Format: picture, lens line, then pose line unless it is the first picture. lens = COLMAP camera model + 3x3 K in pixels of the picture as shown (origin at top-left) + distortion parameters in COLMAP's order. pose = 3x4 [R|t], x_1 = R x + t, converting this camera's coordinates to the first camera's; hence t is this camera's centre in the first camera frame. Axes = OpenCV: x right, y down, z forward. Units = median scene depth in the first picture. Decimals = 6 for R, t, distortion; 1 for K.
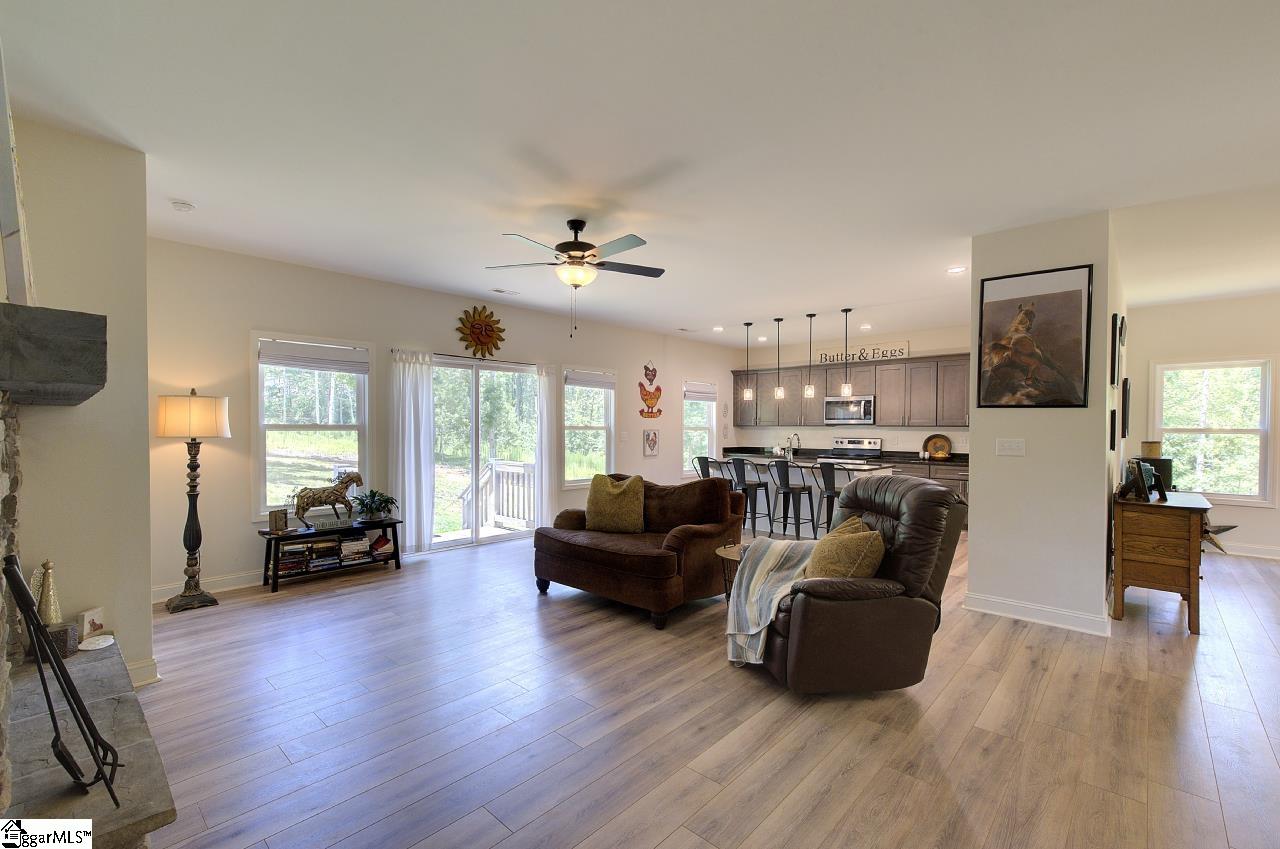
lens RADIAL K [[548.4, 0, 646.7], [0, 548.4, 434.6], [0, 0, 1]] dist [-0.015128, 0.013297]
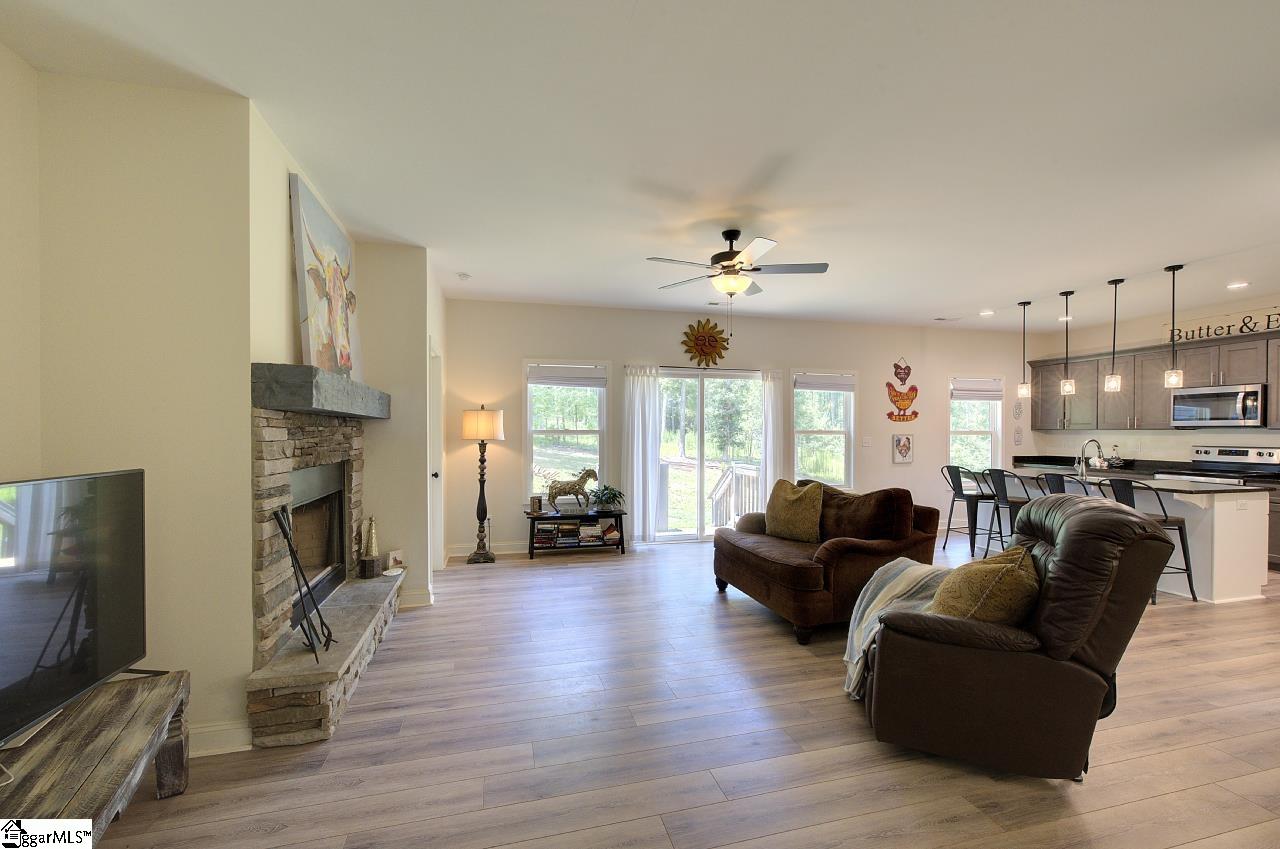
lens RADIAL K [[548.4, 0, 646.7], [0, 548.4, 434.6], [0, 0, 1]] dist [-0.015128, 0.013297]
pose [[0.847275, 0.000682, -0.531155, 0.224460], [-0.005321, 0.999960, -0.007204, 0.000109], [0.531128, 0.008931, 0.847244, 0.038226]]
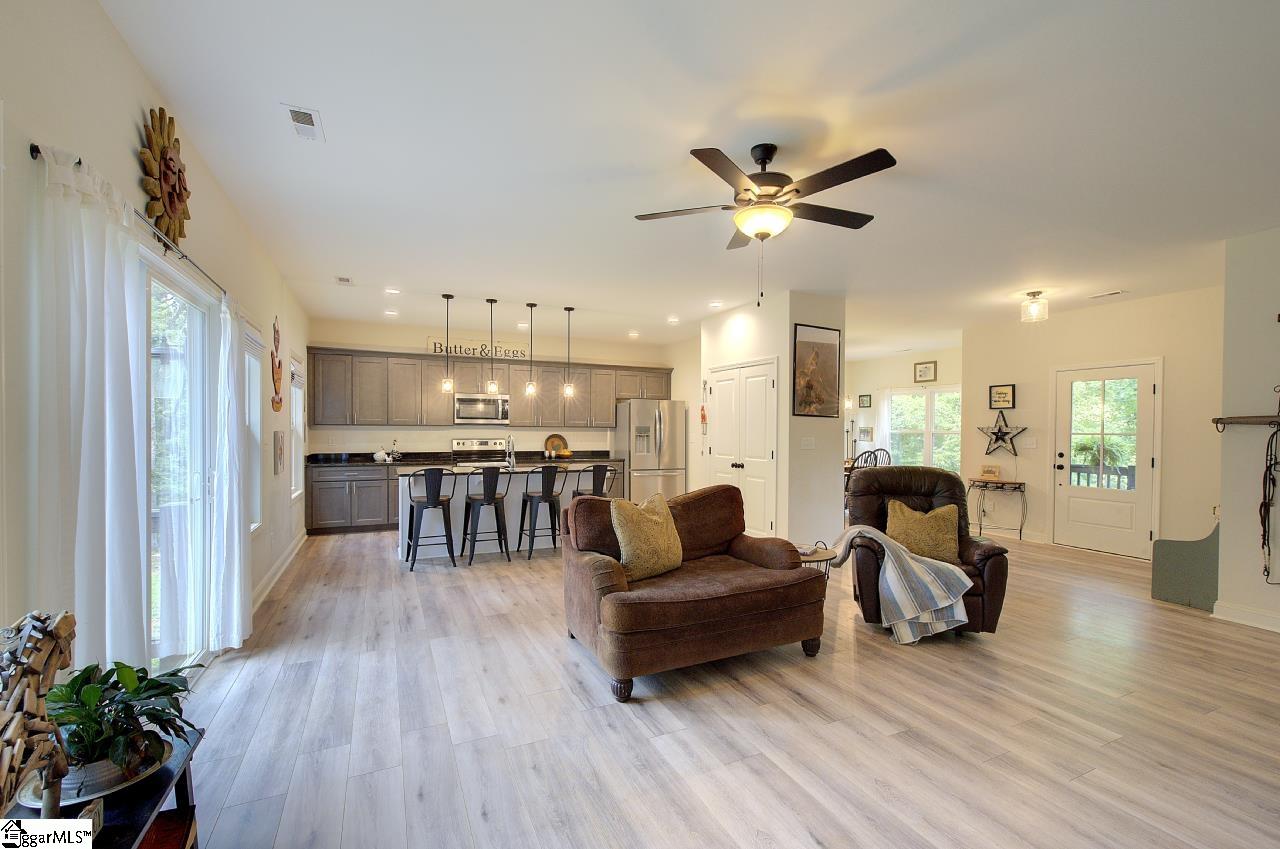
lens RADIAL K [[548.4, 0, 646.7], [0, 548.4, 434.6], [0, 0, 1]] dist [-0.015128, 0.013297]
pose [[0.375160, -0.010641, 0.926899, -0.698479], [0.006274, 0.999940, 0.008940, -0.013866], [-0.926939, 0.002461, 0.375204, 0.706684]]
